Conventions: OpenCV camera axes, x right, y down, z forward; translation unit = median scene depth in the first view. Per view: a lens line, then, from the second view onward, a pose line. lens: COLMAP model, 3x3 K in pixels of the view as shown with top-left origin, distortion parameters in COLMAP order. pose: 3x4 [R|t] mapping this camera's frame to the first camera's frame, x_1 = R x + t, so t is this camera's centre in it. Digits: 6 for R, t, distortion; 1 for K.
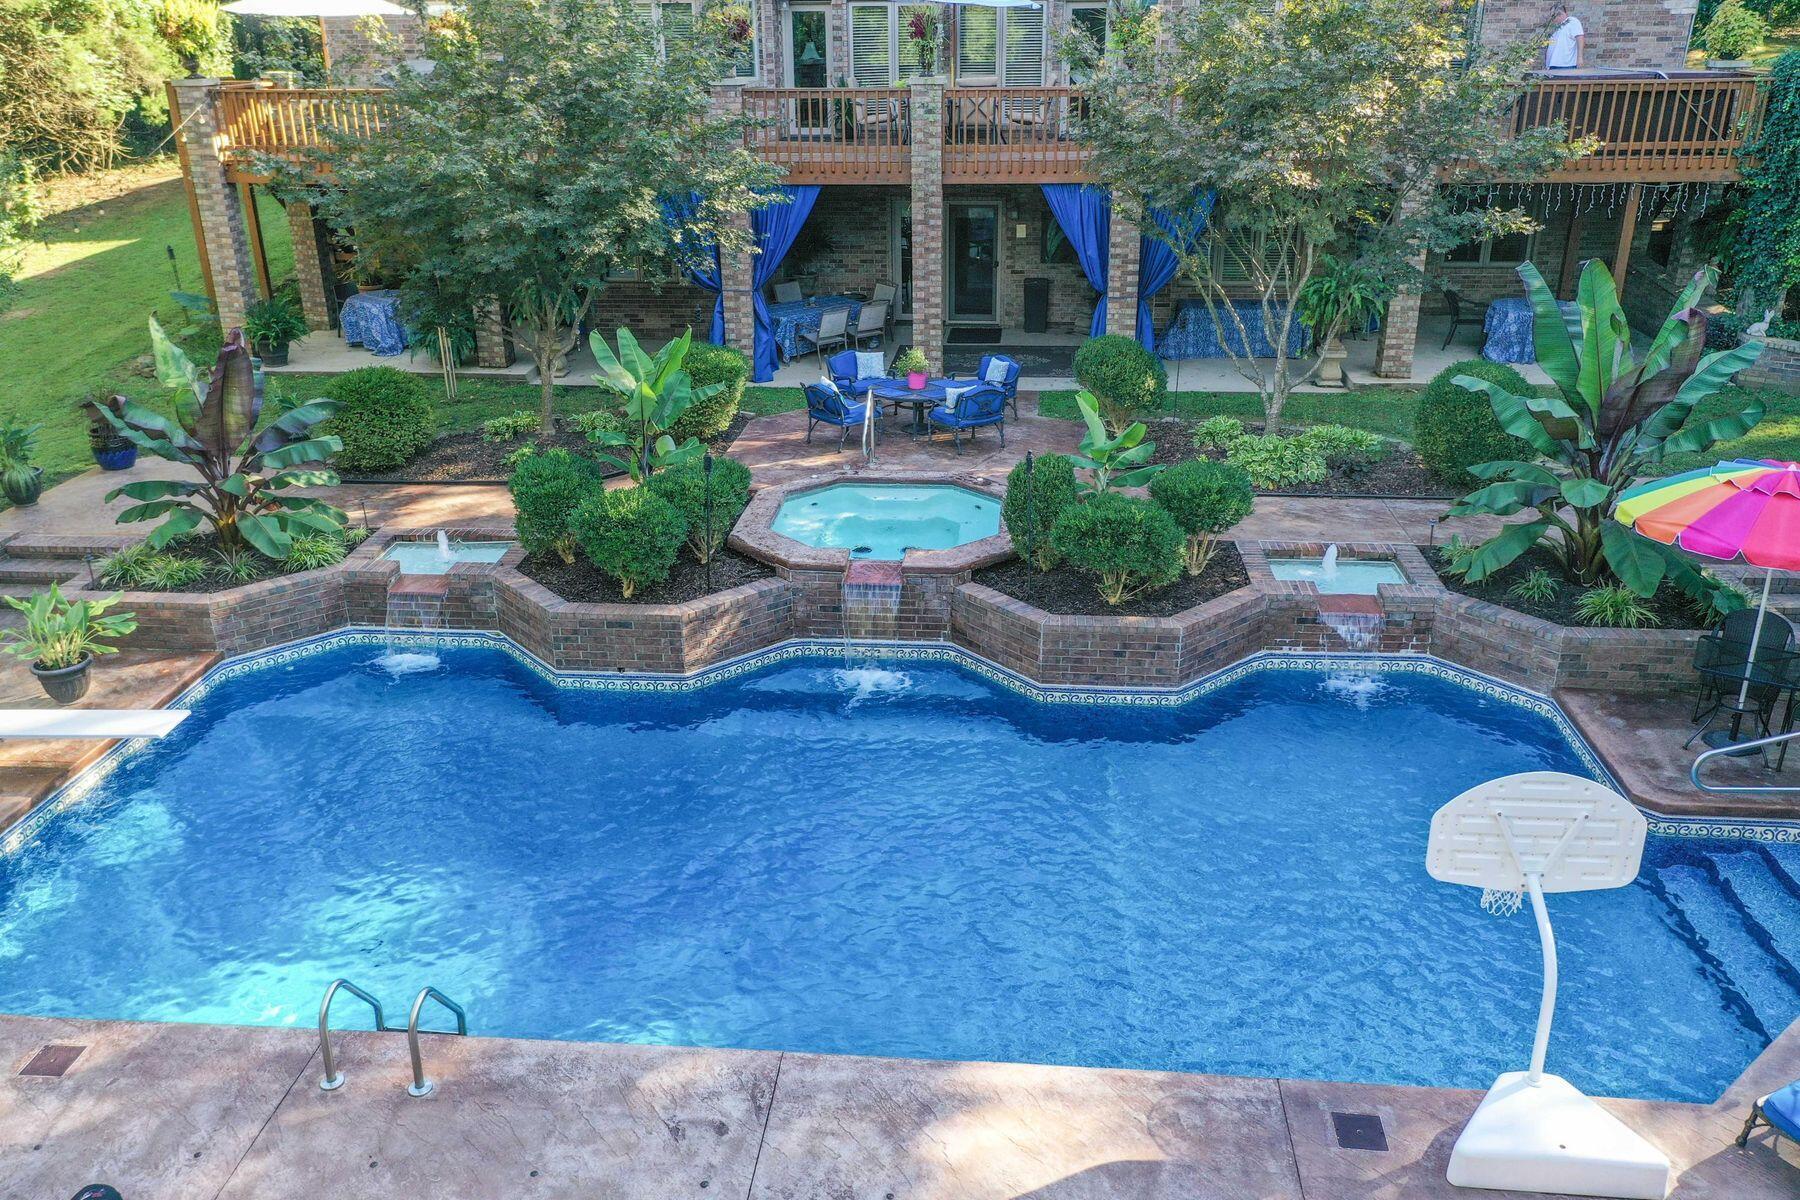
lens RADIAL K [[1440.2, 0, 900.0], [0, 1440.2, 600.0], [0, 0, 1]] dist [0.005466, 0.001597]
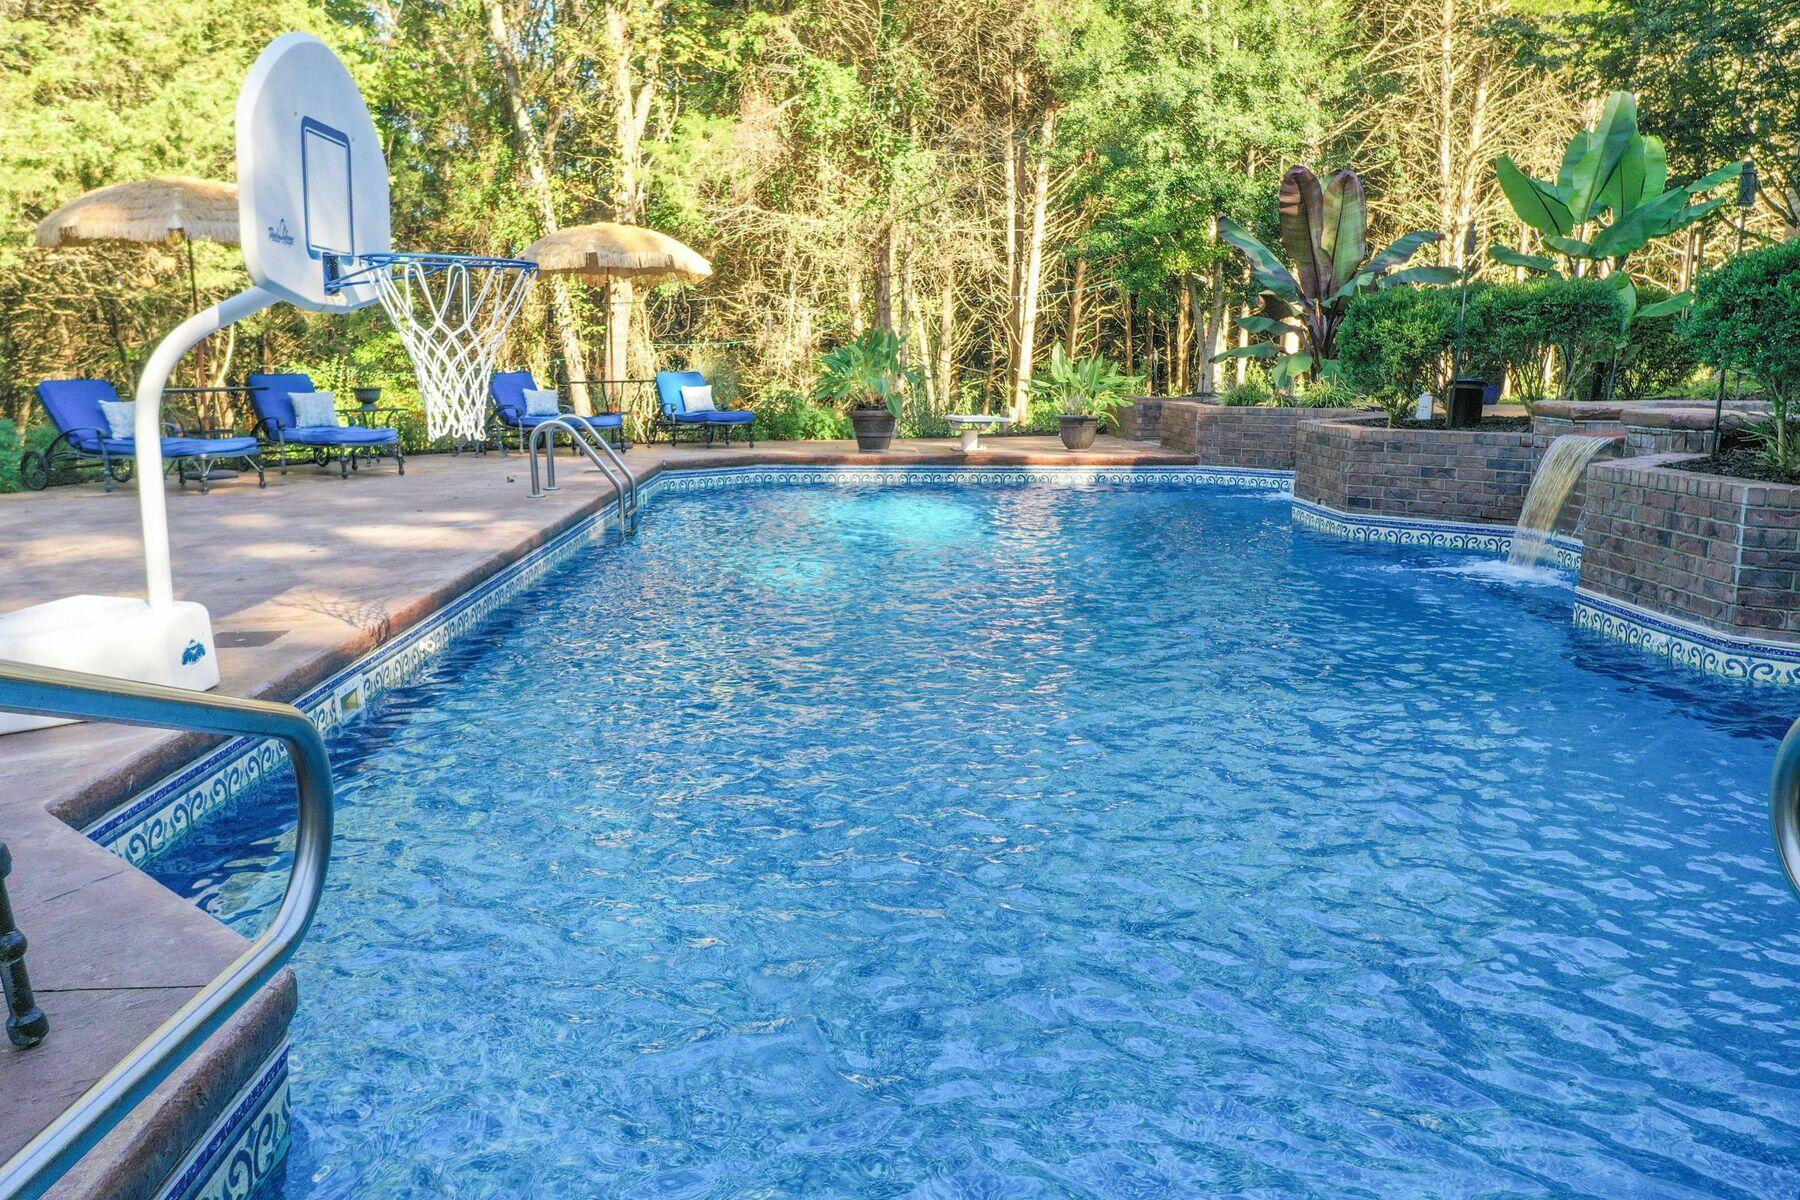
lens RADIAL K [[1448.7, 0, 900.0], [0, 1448.7, 600.0], [0, 0, 1]] dist [0.024230, -0.000558]
pose [[0.121278, 0.175047, -0.977062, 0.554032], [-0.377493, 0.918502, 0.117699, 0.087913], [0.918036, 0.354560, 0.177473, 0.636246]]
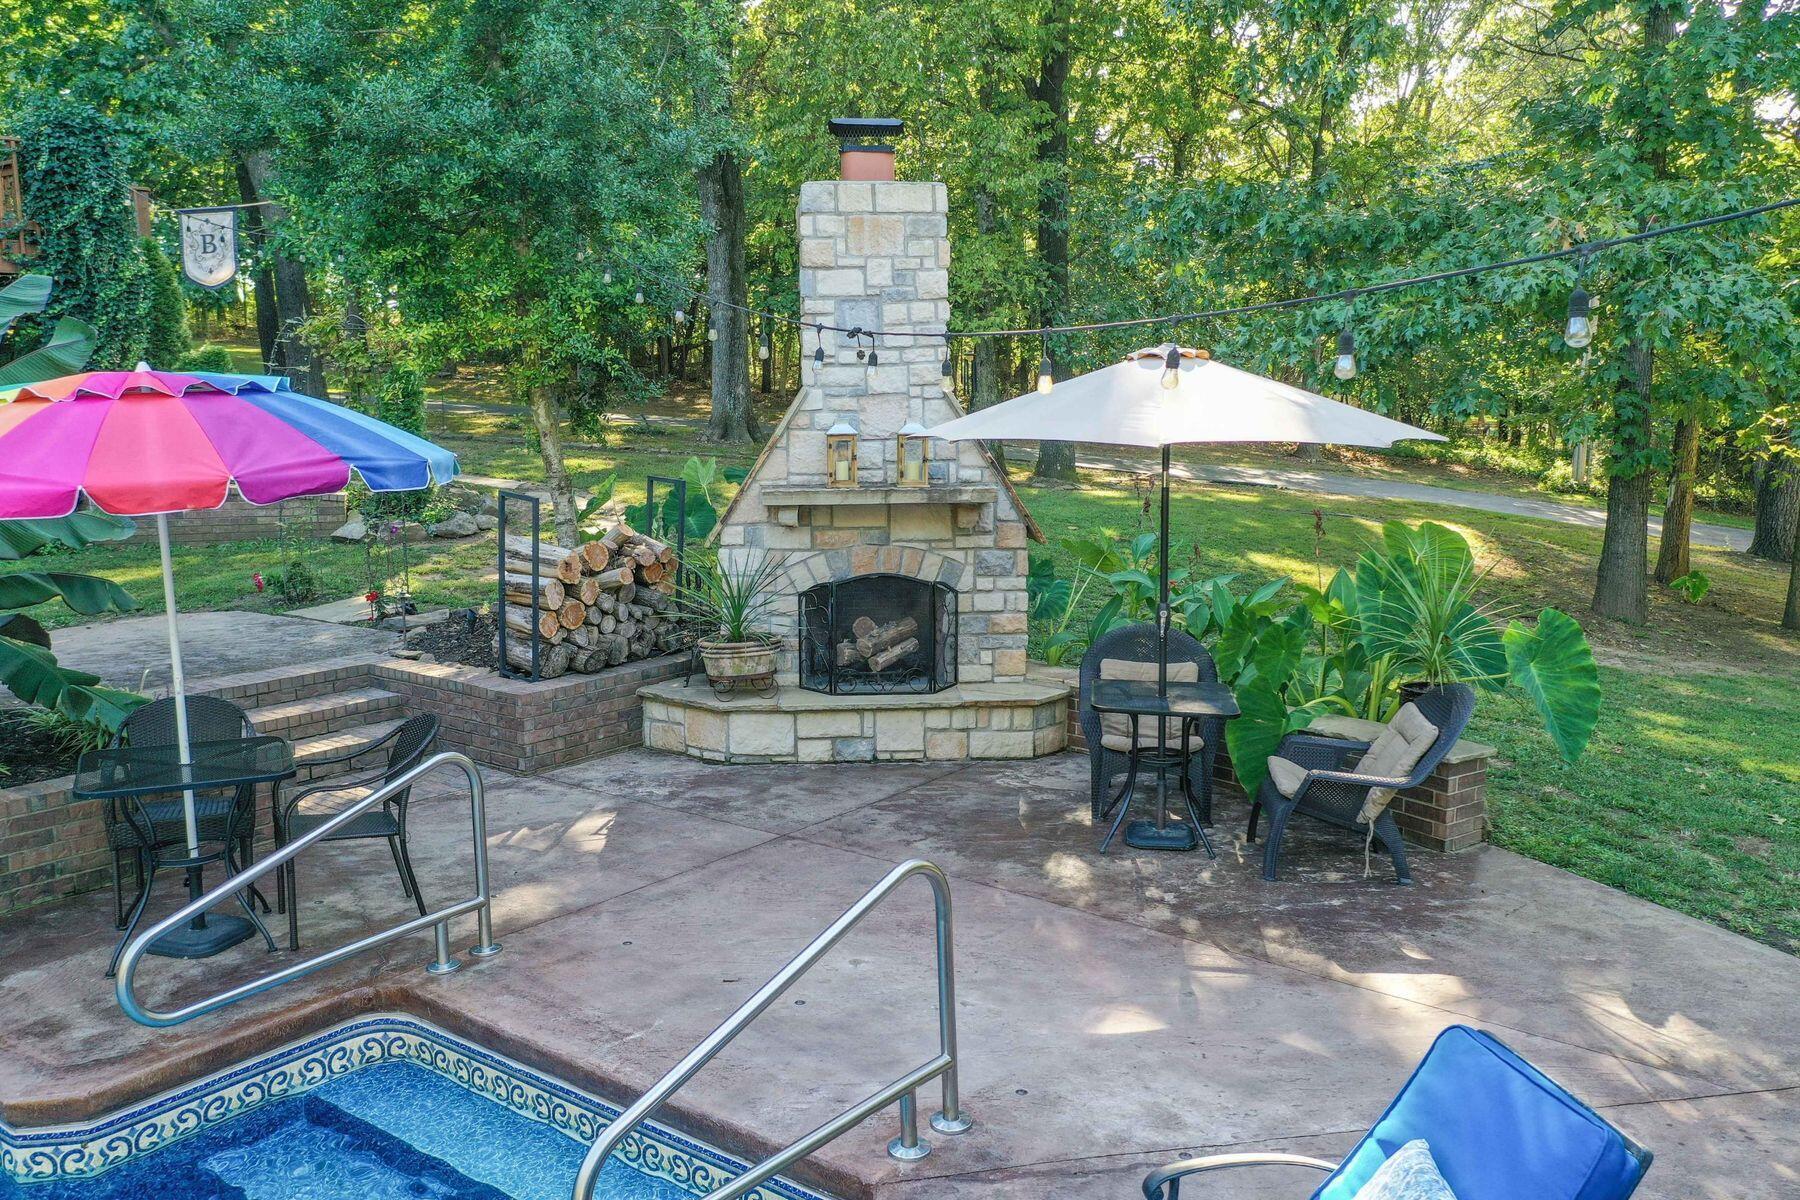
lens RADIAL K [[1429.5, 0, 900.0], [0, 1429.5, 600.0], [0, 0, 1]] dist [0.004244, 0.002626]
pose [[0.519178, -0.122218, 0.845882, 0.240812], [0.320485, 0.945344, -0.060115, 0.080519], [-0.792303, 0.302303, 0.529971, 0.412816]]
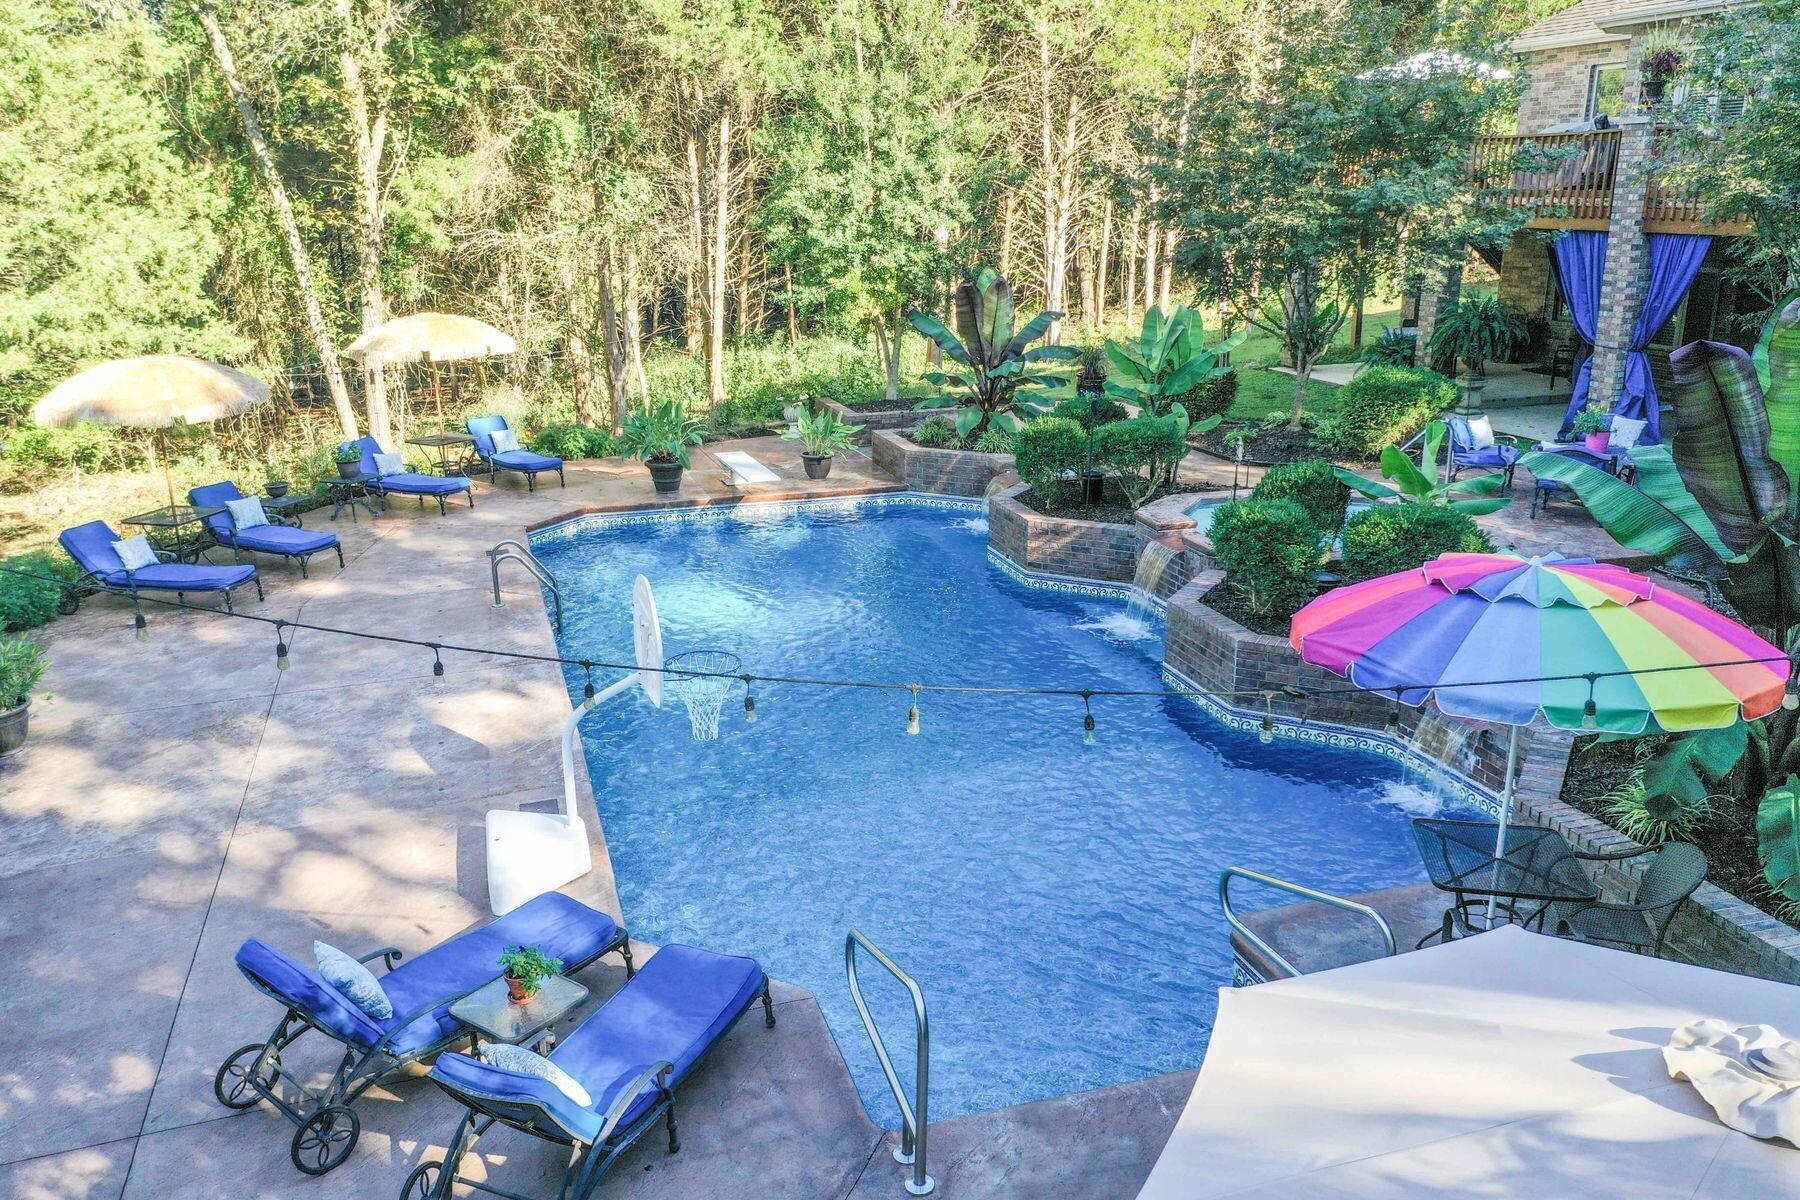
lens RADIAL K [[1439.4, 0, 900.0], [0, 1439.4, 600.0], [0, 0, 1]] dist [0.021789, -0.000857]
pose [[0.379656, 0.267904, -0.885488, 0.844542], [-0.345597, 0.928928, 0.132871, -0.047792], [0.858152, 0.255577, 0.445260, 0.363580]]
